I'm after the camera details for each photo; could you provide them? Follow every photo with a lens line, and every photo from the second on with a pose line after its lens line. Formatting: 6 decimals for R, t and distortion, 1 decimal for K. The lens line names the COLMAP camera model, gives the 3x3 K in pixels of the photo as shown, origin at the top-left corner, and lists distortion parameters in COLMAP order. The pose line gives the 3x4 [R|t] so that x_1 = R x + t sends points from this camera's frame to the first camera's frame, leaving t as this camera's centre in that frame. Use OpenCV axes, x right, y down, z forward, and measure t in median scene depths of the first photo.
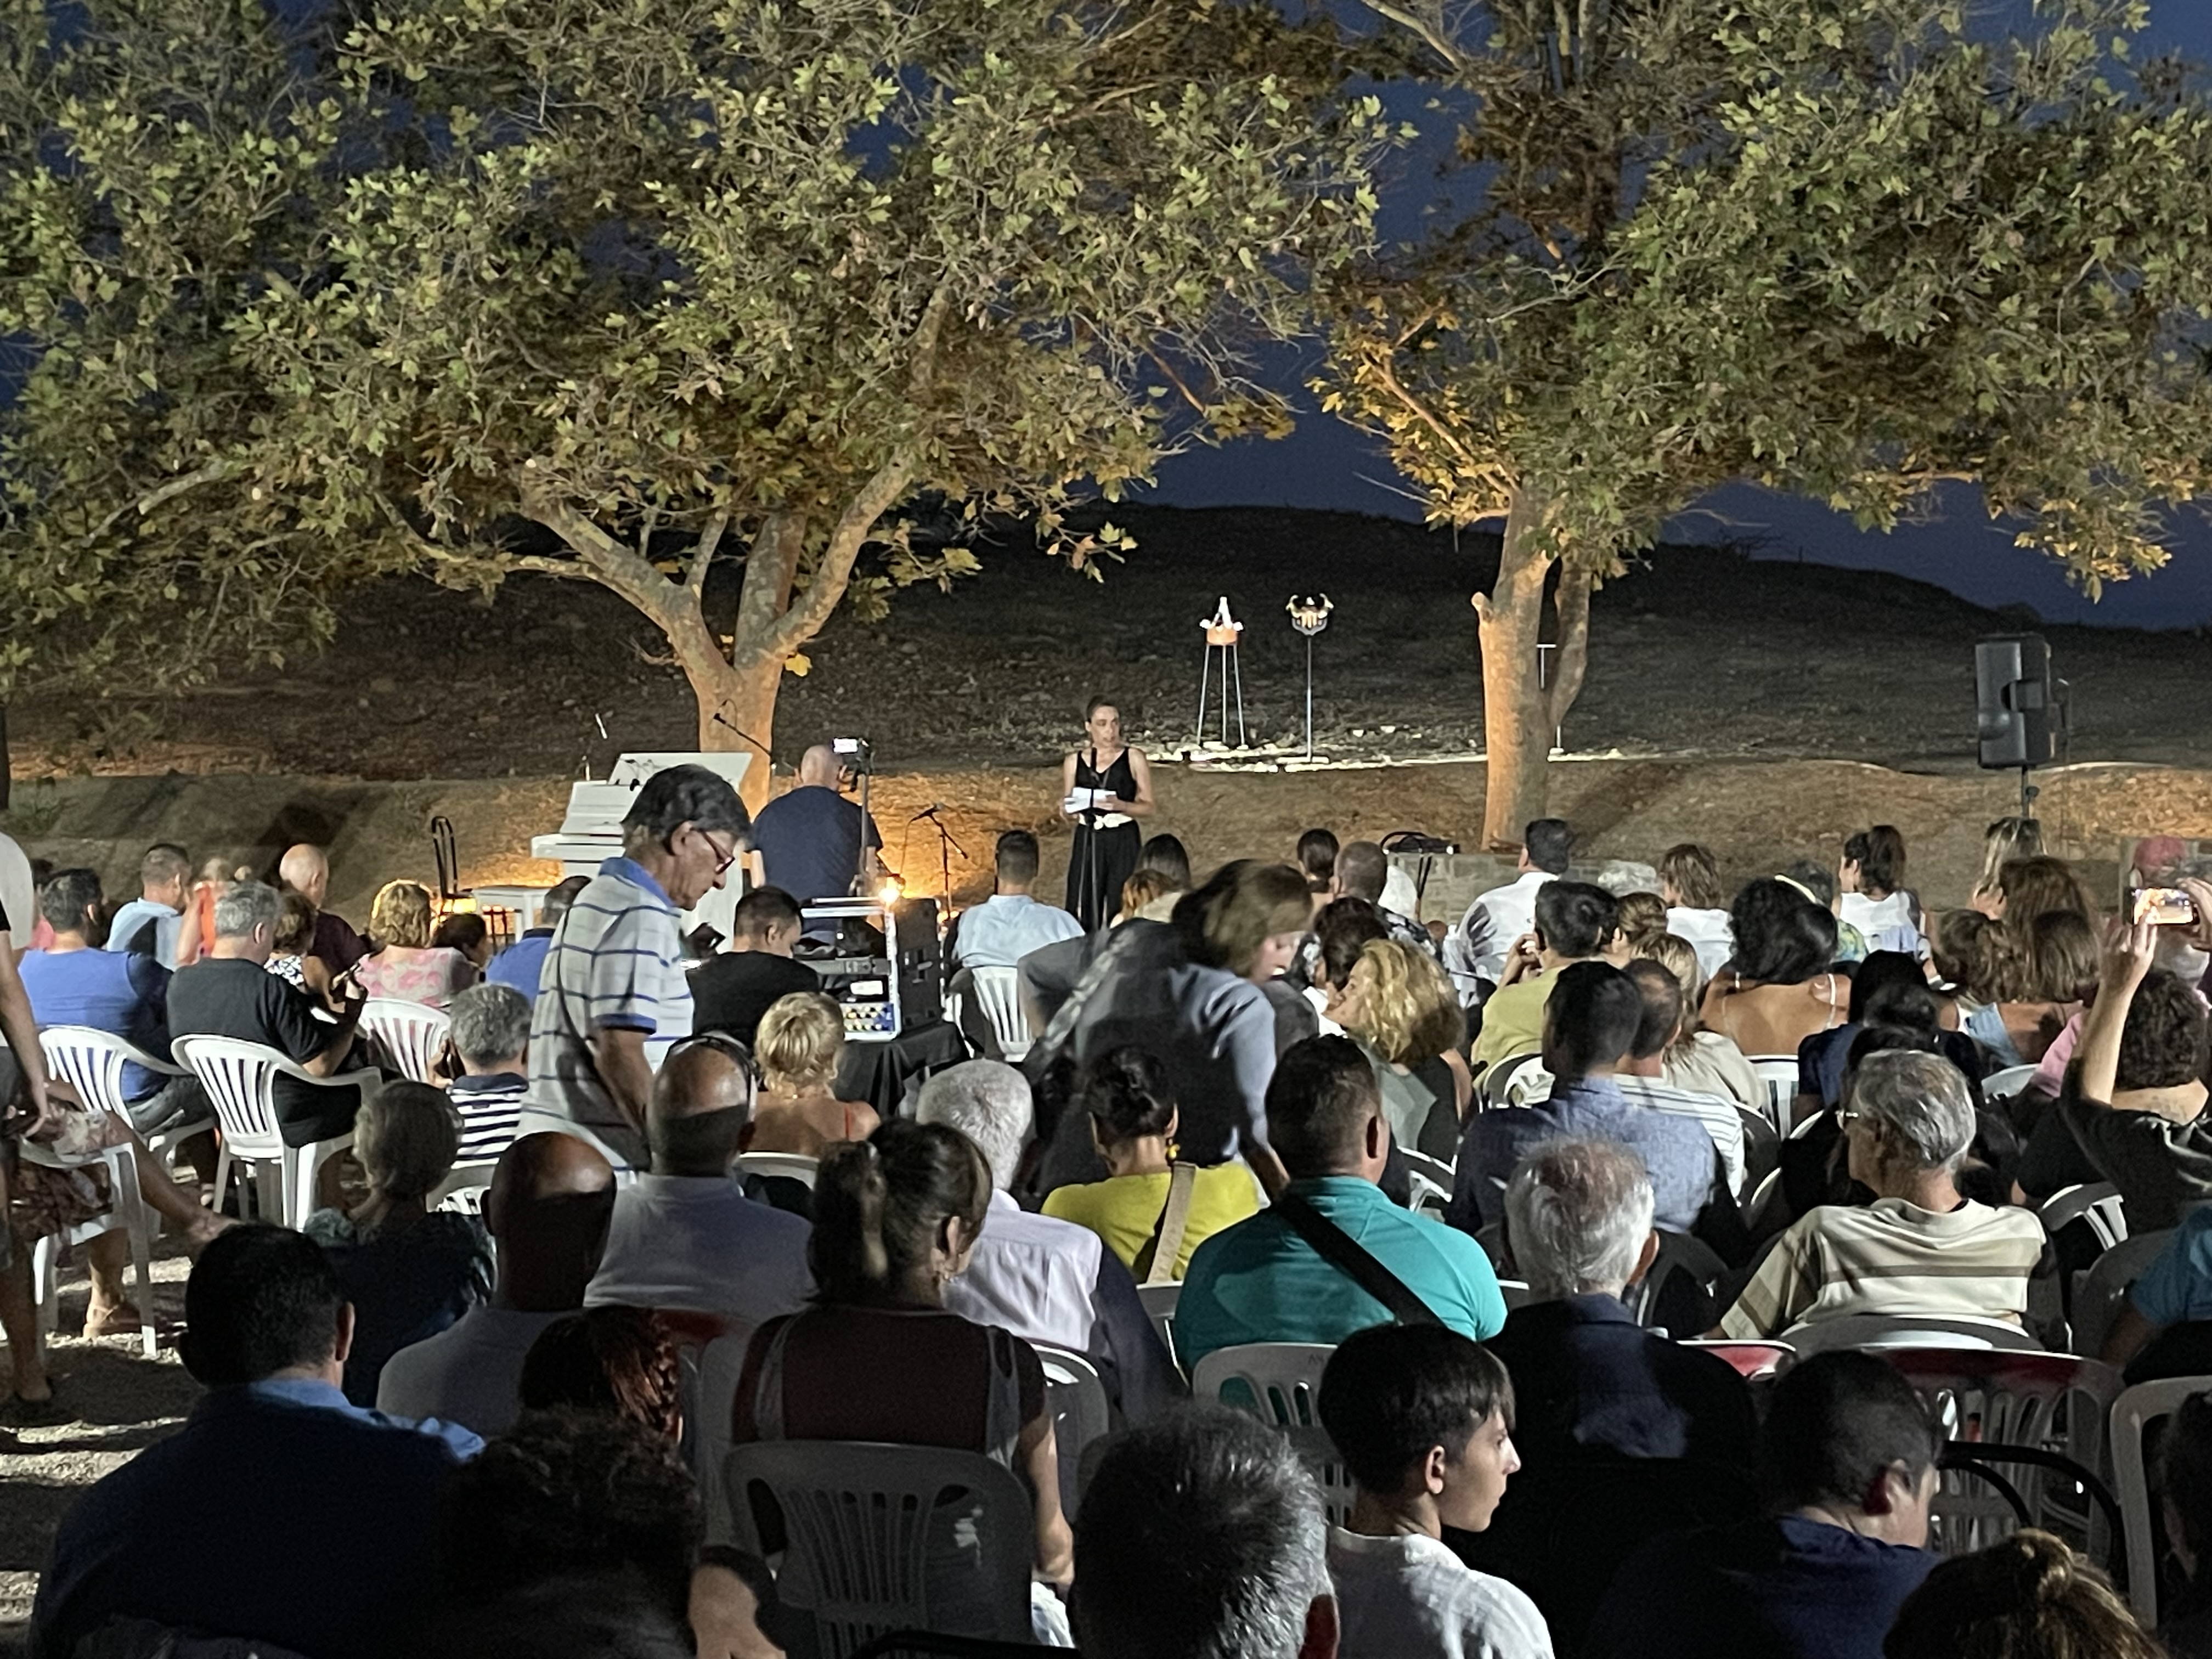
lens RADIAL K [[3452.1, 0, 1111.4], [0, 3452.1, 823.3], [0, 0, 1]] dist [0.113378, 0.000000]
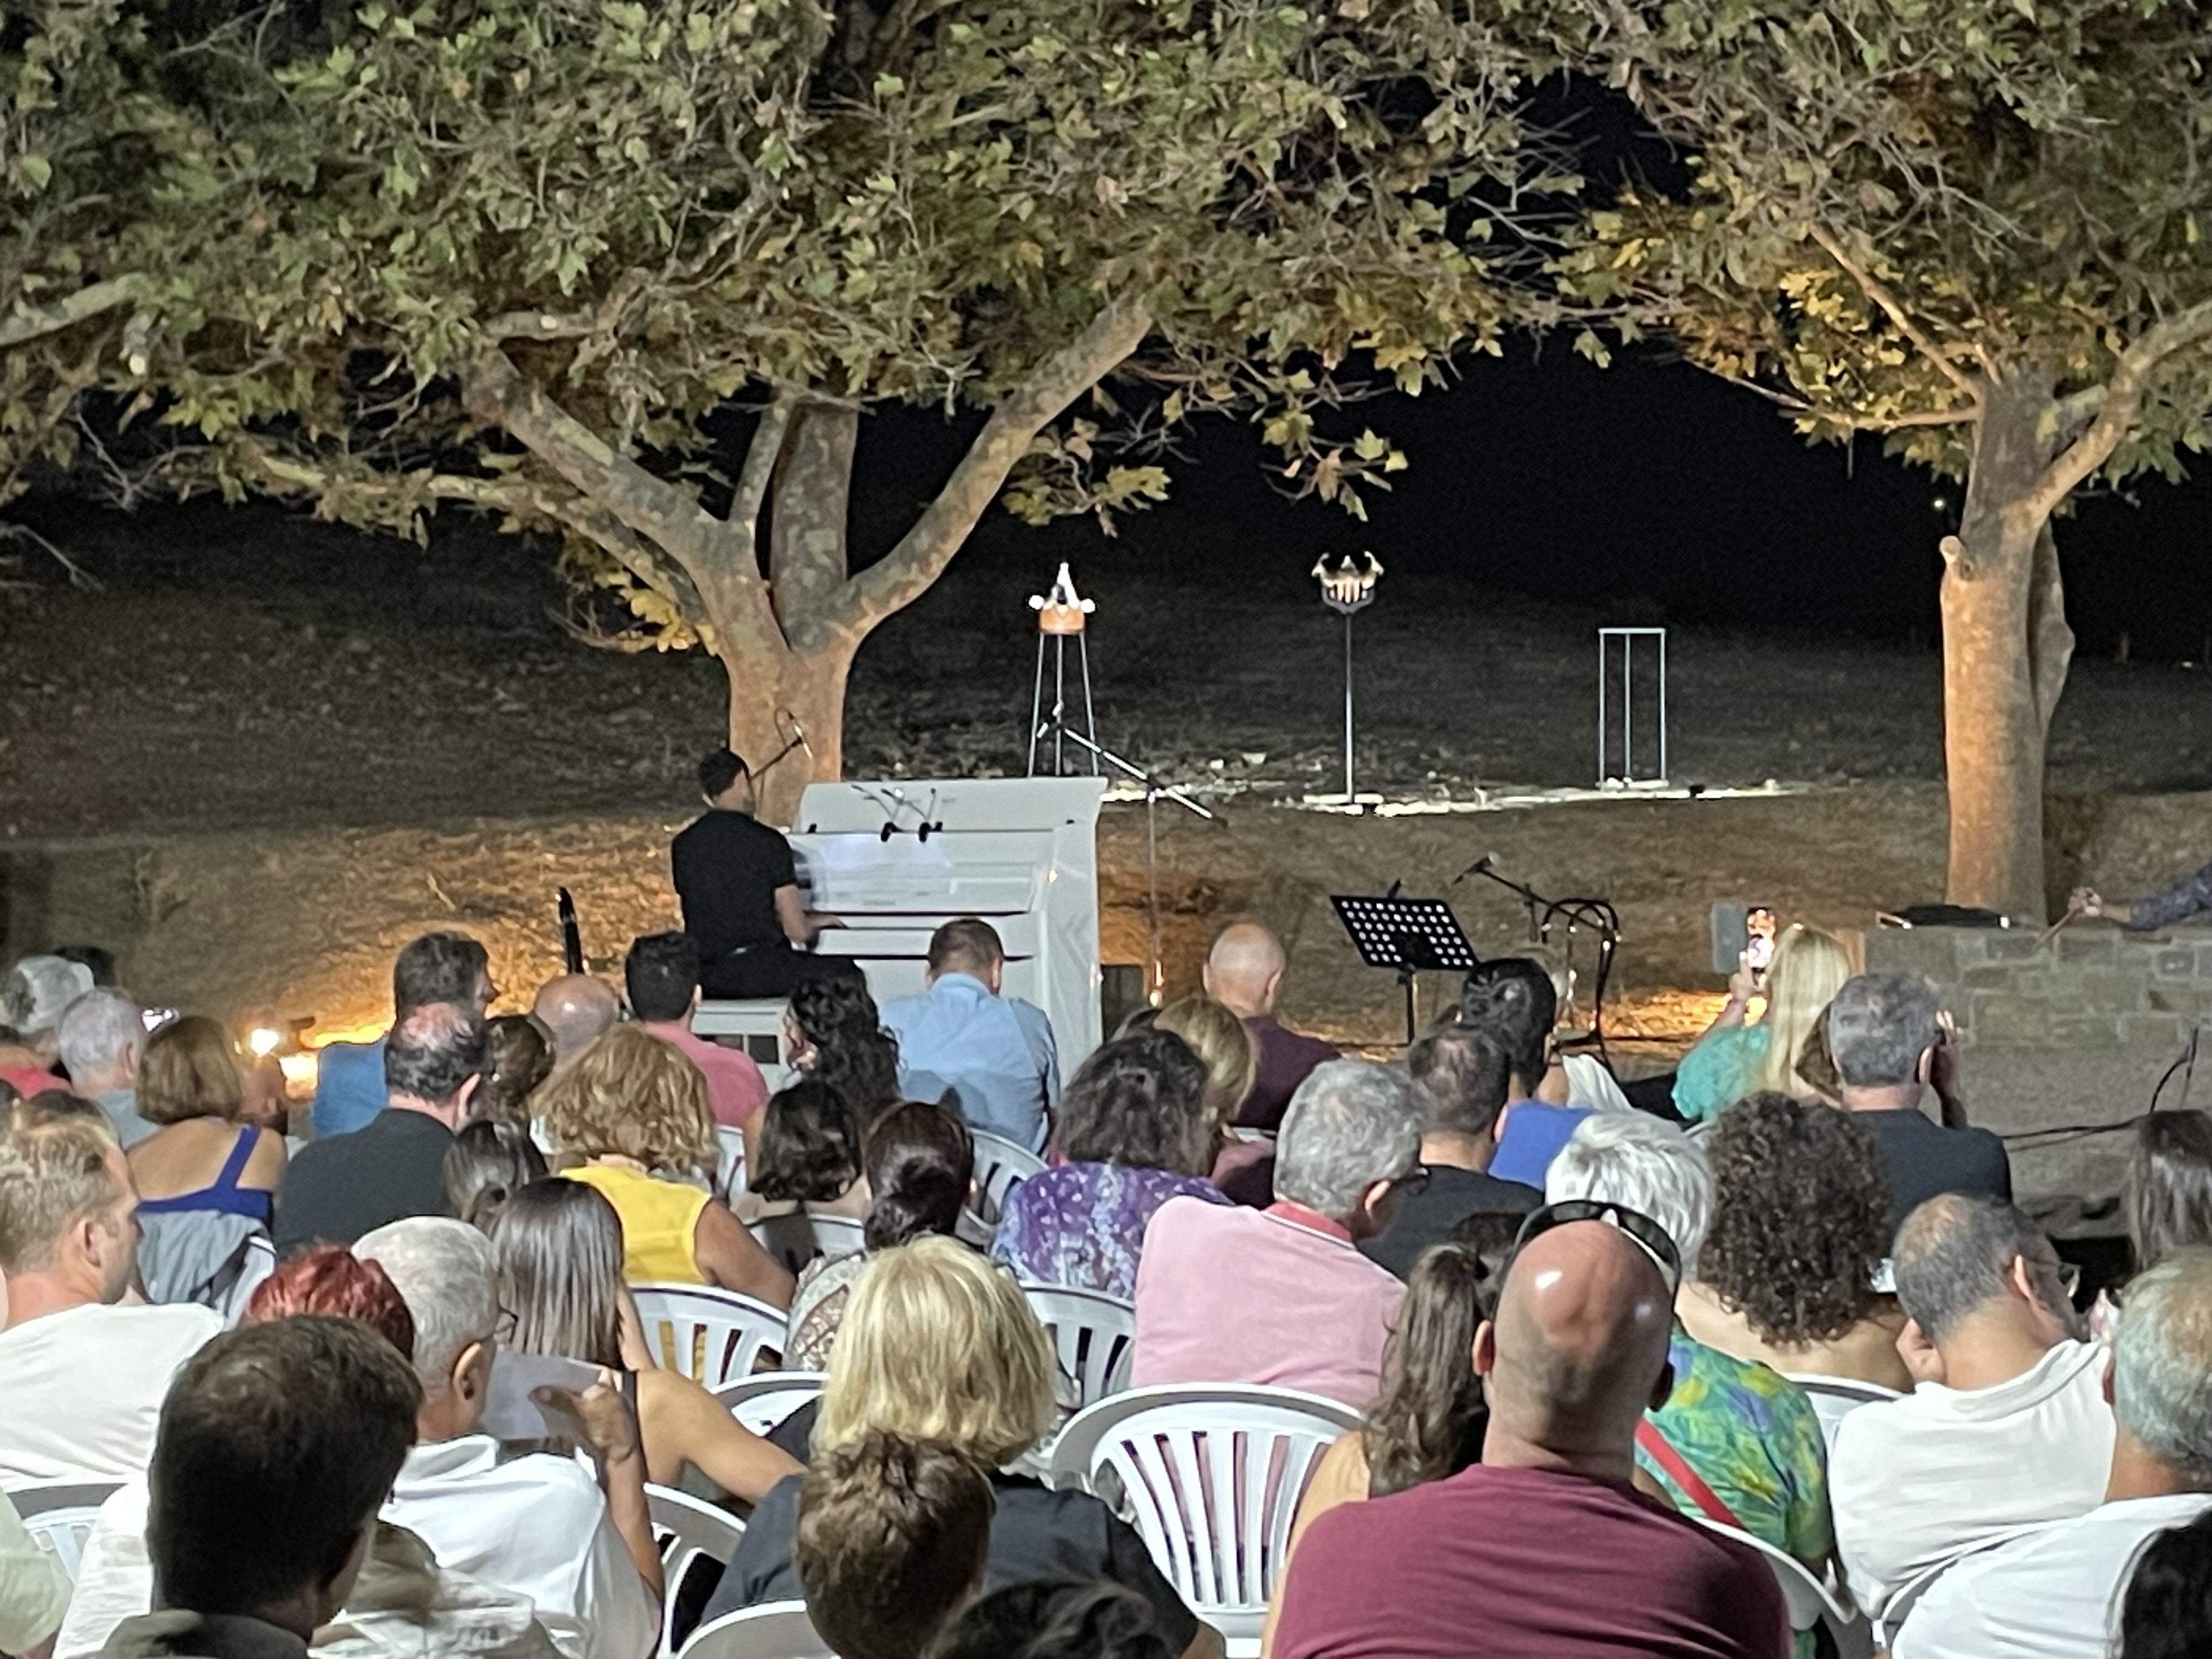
lens RADIAL K [[4900.0, 0, 1106.5], [0, 4900.0, 828.3], [0, 0, 1]] dist [0.062887, 0.000000]
pose [[0.975862, -0.008572, 0.218218, -0.276233], [0.012568, 0.999778, -0.016933, 0.003528], [-0.218025, 0.019267, 0.975753, 0.124112]]
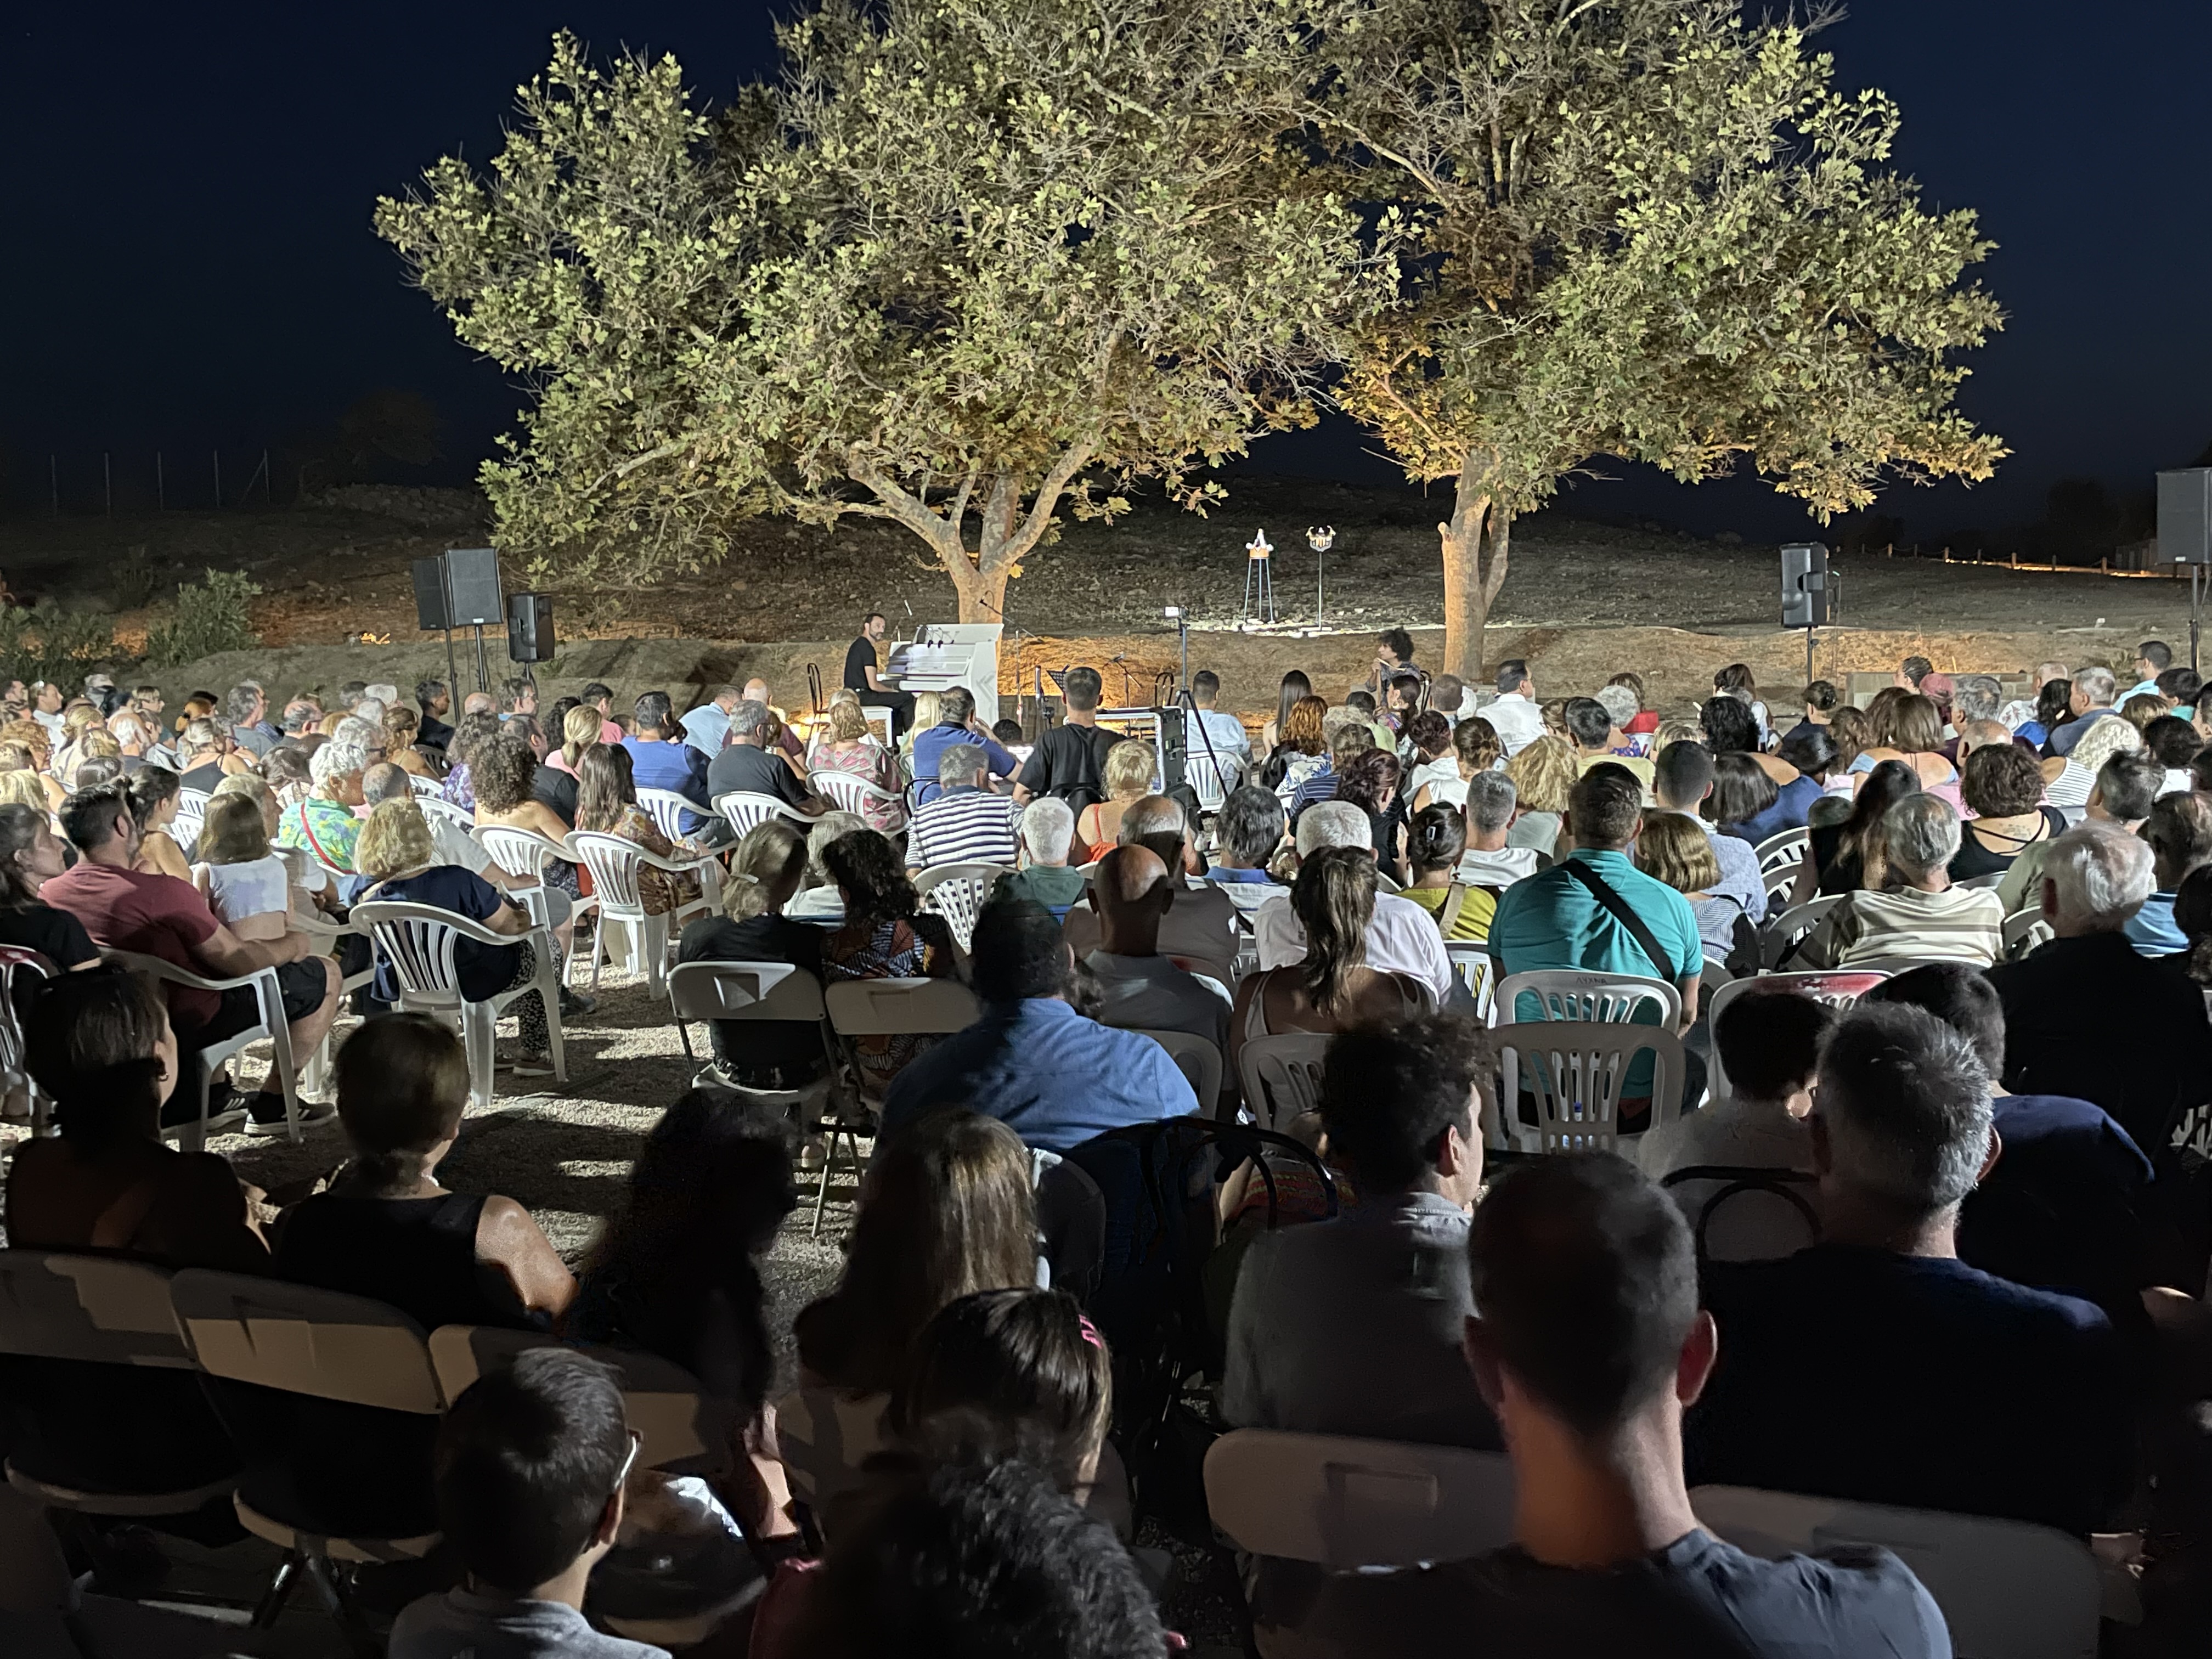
lens RADIAL K [[2105.8, 0, 1112.7], [0, 2105.8, 824.3], [0, 0, 1]] dist [0.079172, 0.000000]
pose [[0.999849, -0.001544, -0.017336, -0.032782], [0.002780, 0.997434, 0.071533, 0.002738], [0.017182, -0.071571, 0.997288, 0.005827]]
